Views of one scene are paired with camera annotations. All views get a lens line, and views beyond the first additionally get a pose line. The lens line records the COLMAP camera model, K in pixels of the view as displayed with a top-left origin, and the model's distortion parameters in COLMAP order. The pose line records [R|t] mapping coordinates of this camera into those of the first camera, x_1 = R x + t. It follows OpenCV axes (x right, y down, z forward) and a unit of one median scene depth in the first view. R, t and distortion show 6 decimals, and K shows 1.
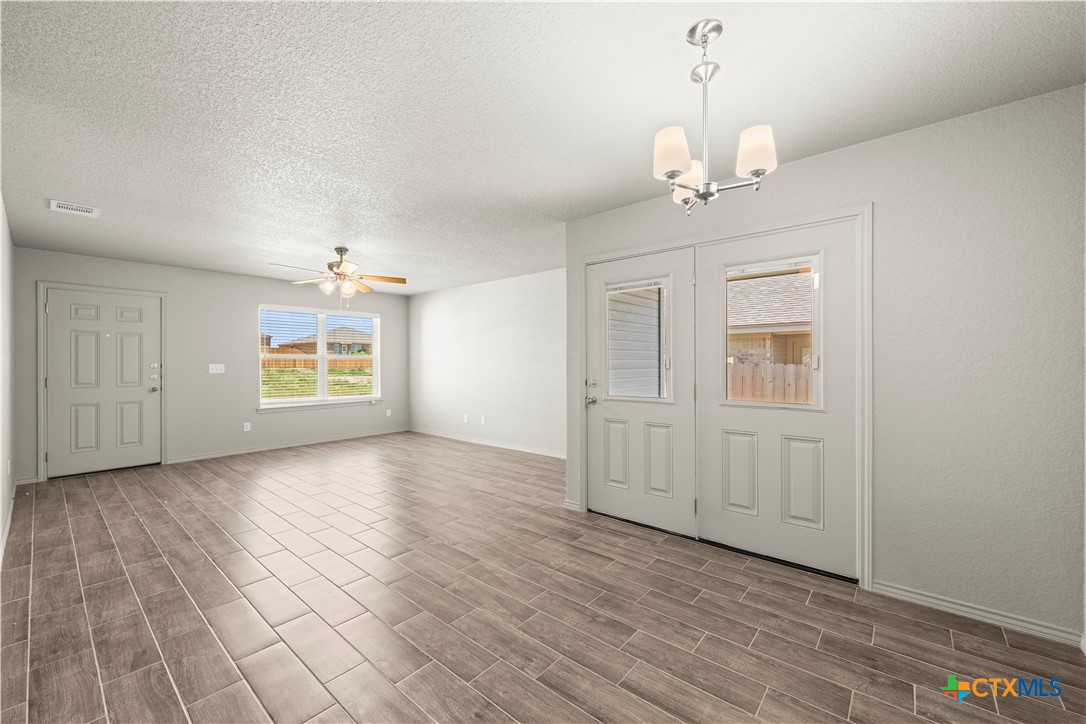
lens RADIAL K [[431.0, 0, 543.9], [0, 431.0, 362.0], [0, 0, 1]] dist [-0.001450, 0.000501]
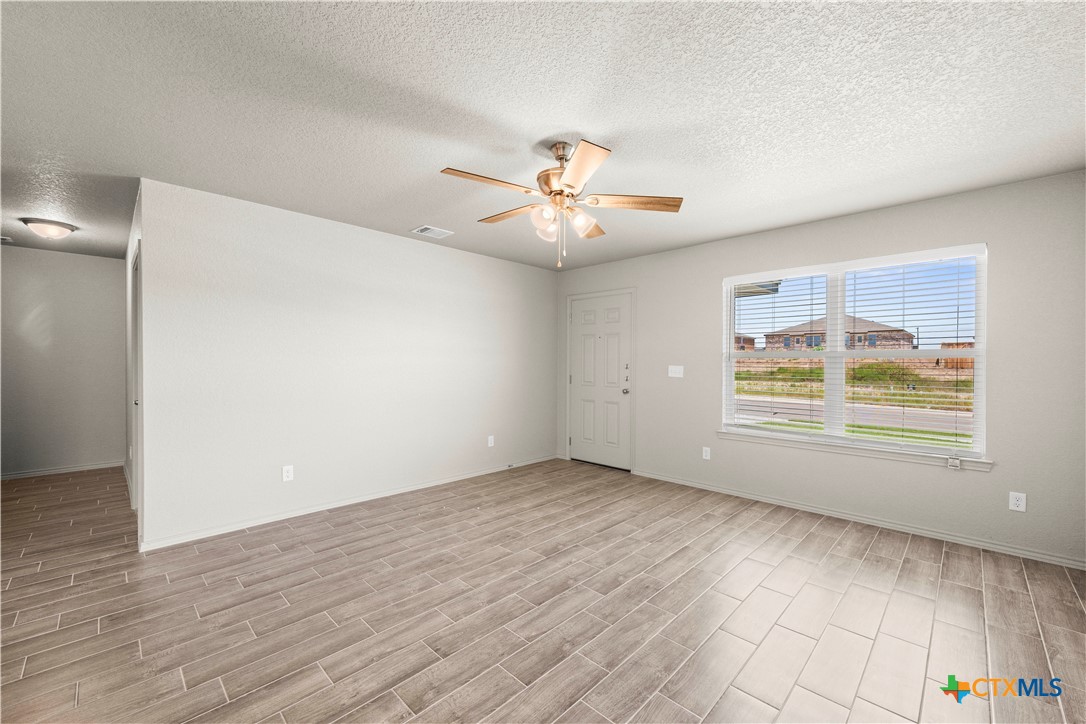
lens RADIAL K [[431.0, 0, 556.0], [0, 431.0, 386.8], [0, 0, 1]] dist [-0.001450, 0.000501]
pose [[-0.056268, 0.059156, -0.996662, 0.072410], [-0.005381, 0.998211, 0.059552, -0.002938], [0.998401, 0.008714, -0.055849, 1.741122]]
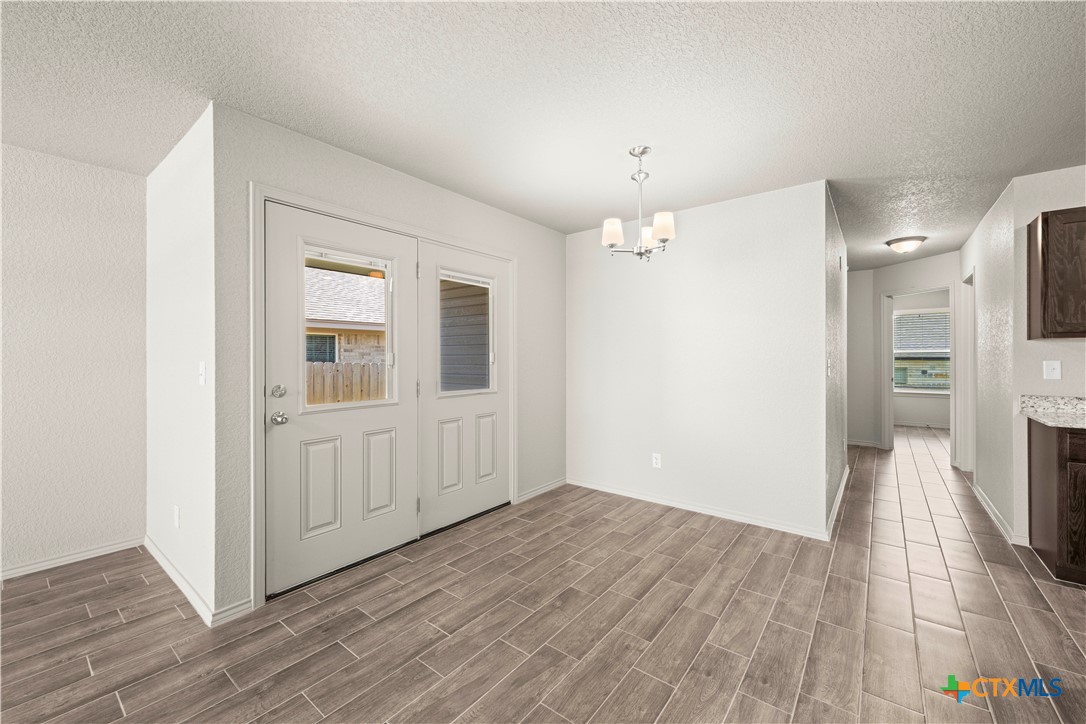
lens RADIAL K [[431.0, 0, 552.2], [0, 431.0, 357.1], [0, 0, 1]] dist [-0.001450, 0.000501]
pose [[-0.050956, 0.000450, 0.998701, -0.702928], [0.002370, 0.999997, -0.000329, -0.000212], [-0.998698, 0.002350, -0.050957, 0.822543]]
